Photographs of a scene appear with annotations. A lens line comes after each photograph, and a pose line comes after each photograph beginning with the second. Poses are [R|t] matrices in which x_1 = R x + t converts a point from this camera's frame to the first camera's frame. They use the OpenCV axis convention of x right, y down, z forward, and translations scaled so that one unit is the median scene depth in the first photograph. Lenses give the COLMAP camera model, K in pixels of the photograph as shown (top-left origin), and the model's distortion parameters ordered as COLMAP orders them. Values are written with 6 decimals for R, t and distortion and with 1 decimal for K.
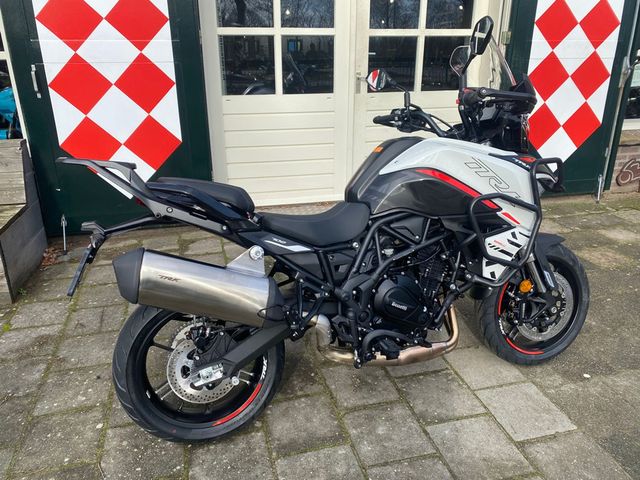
lens RADIAL K [[483.0, 0, 310.7], [0, 483.0, 240.8], [0, 0, 1]] dist [0.006585, -0.001159]
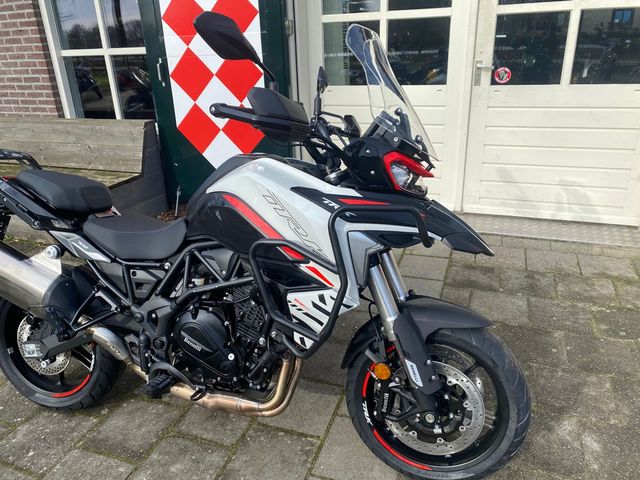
lens RADIAL K [[479.6, 0, 320.0], [0, 479.6, 240.0], [0, 0, 1]] dist [0.002881, -0.000250]
pose [[0.829290, 0.190052, -0.525508, 0.789814], [-0.168250, 0.981672, 0.089514, -0.166012], [0.532888, 0.014184, 0.846067, 0.375282]]
